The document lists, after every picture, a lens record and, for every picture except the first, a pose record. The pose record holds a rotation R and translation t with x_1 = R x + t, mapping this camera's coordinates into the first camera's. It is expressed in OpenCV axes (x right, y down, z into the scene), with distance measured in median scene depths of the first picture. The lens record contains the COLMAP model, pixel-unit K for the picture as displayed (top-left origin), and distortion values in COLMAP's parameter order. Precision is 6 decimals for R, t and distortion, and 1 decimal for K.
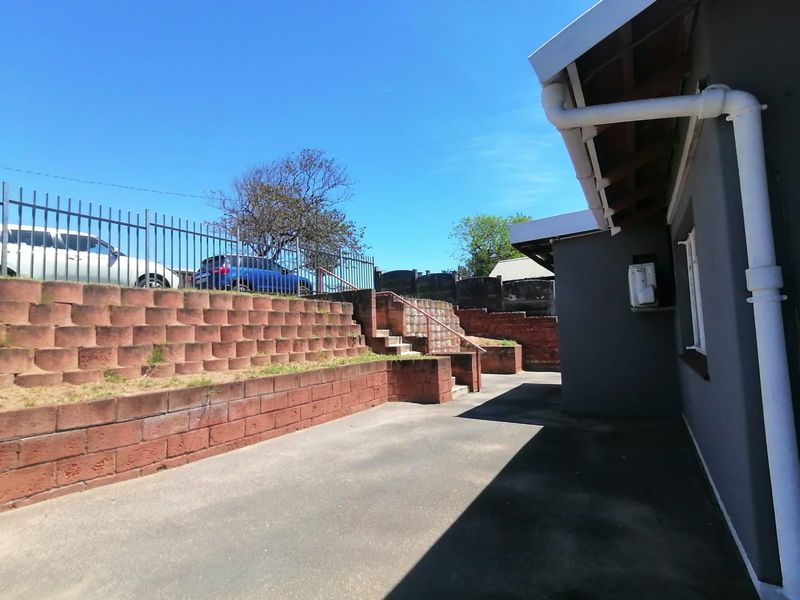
lens RADIAL K [[397.8, 0, 403.8], [0, 397.8, 301.4], [0, 0, 1]] dist [0.046514, -0.034198]
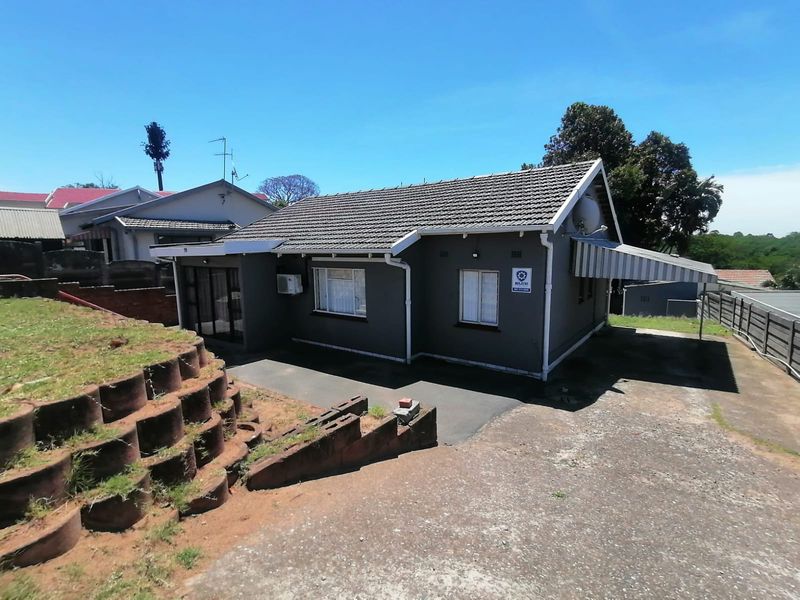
lens RADIAL K [[397.8, 0, 403.8], [0, 397.8, 301.4], [0, 0, 1]] dist [0.046514, -0.034198]
pose [[0.098382, -0.102963, 0.989808, -1.542329], [-0.069449, 0.991498, 0.110042, -0.231586], [-0.992722, -0.079567, 0.090395, 0.212294]]
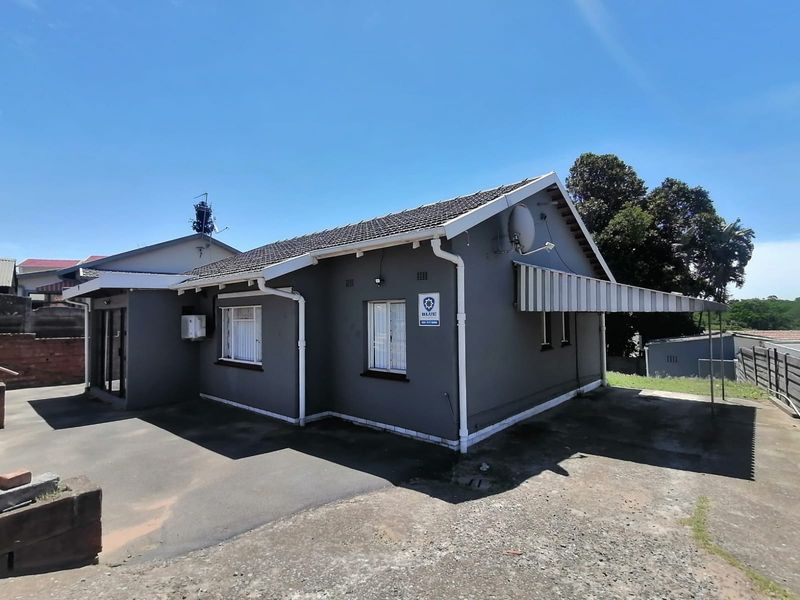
lens RADIAL K [[397.8, 0, 403.8], [0, 397.8, 301.4], [0, 0, 1]] dist [0.046514, -0.034198]
pose [[0.191843, 0.065634, 0.979228, -1.061515], [-0.067704, 0.996269, -0.053512, -0.123013], [-0.979088, -0.056032, 0.195571, -0.287027]]
